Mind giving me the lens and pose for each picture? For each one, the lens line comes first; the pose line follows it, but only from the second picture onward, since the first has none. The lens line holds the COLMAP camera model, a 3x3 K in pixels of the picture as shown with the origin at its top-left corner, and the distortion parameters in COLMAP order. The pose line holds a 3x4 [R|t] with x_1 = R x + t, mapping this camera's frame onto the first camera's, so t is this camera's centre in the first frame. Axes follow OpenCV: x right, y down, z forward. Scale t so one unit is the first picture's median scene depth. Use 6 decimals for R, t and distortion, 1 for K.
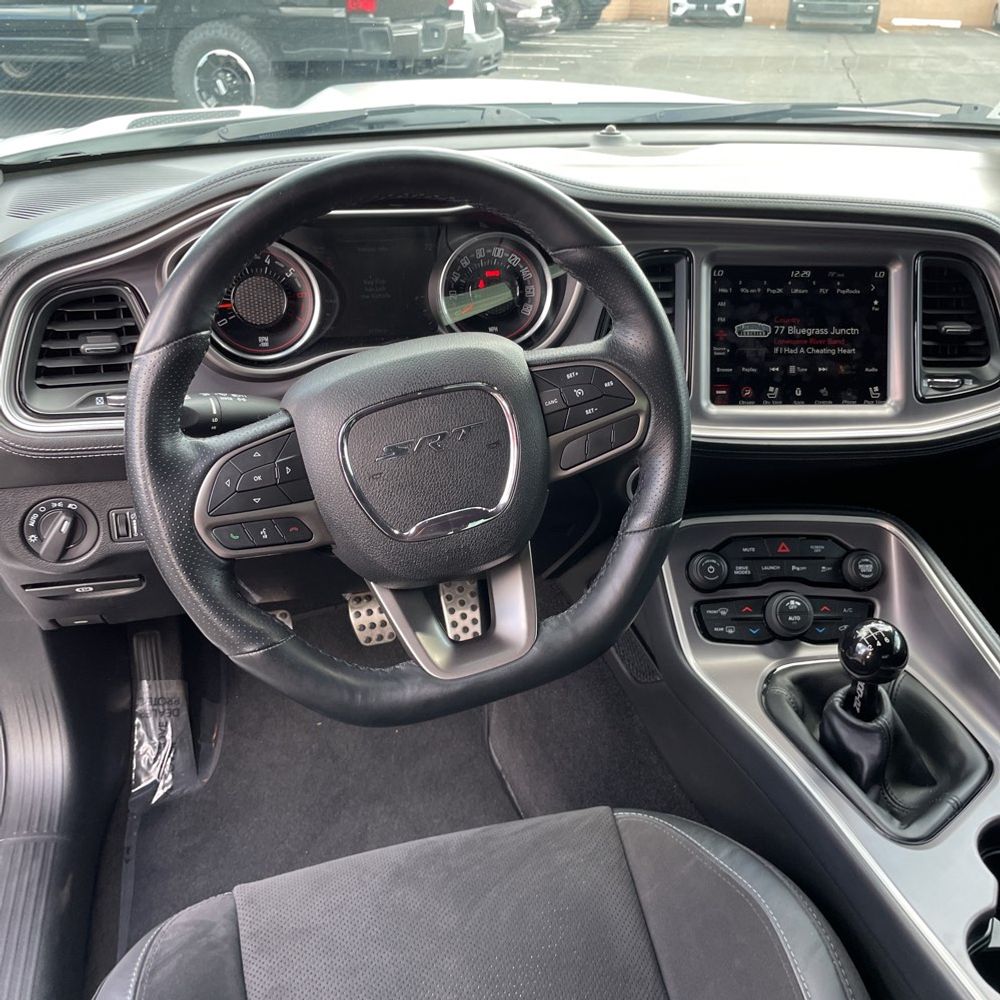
lens RADIAL K [[991.8, 0, 500.0], [0, 991.8, 500.0], [0, 0, 1]] dist [0.004940, 0.007661]
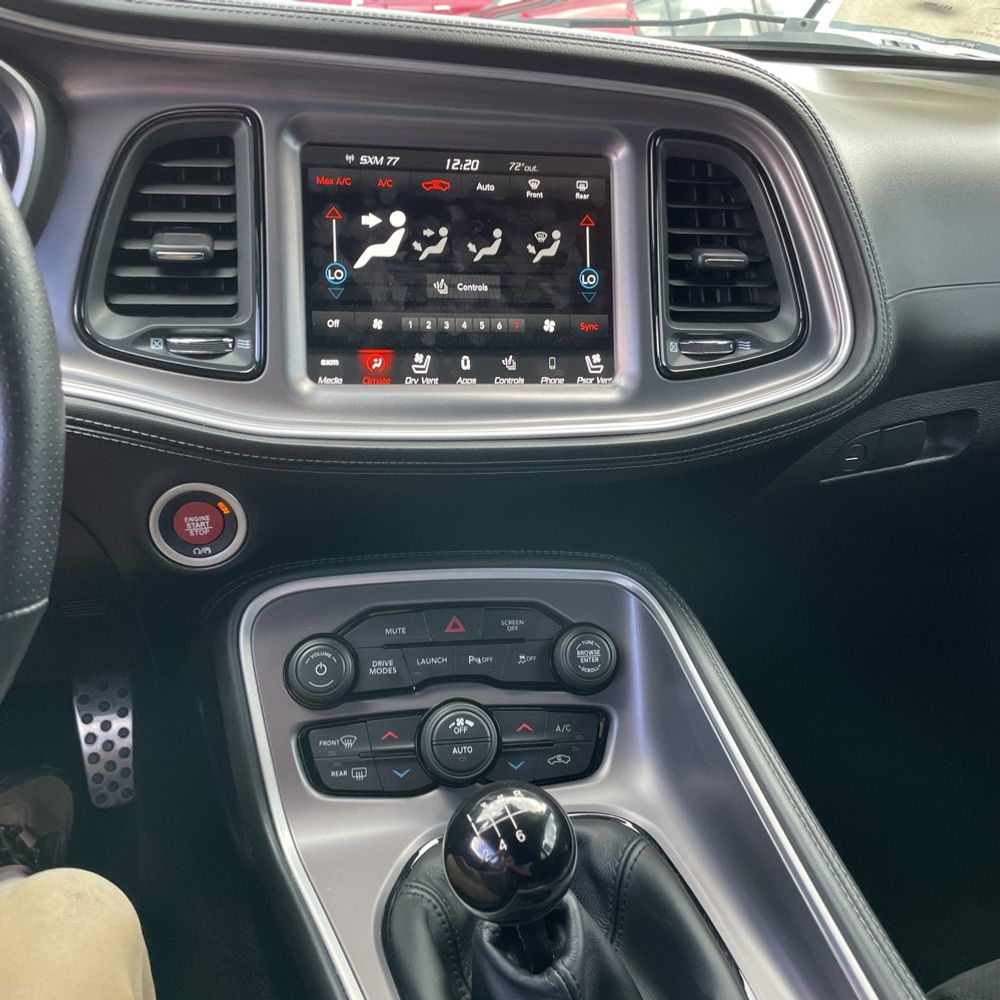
lens RADIAL K [[1015.2, 0, 519.5], [0, 1015.2, 496.8], [0, 0, 1]] dist [0.094011, -0.136919]
pose [[0.994719, -0.019714, 0.100720, 0.270429], [0.024659, 0.998538, -0.048095, 0.001468], [-0.099625, 0.050324, 0.993752, 0.395978]]
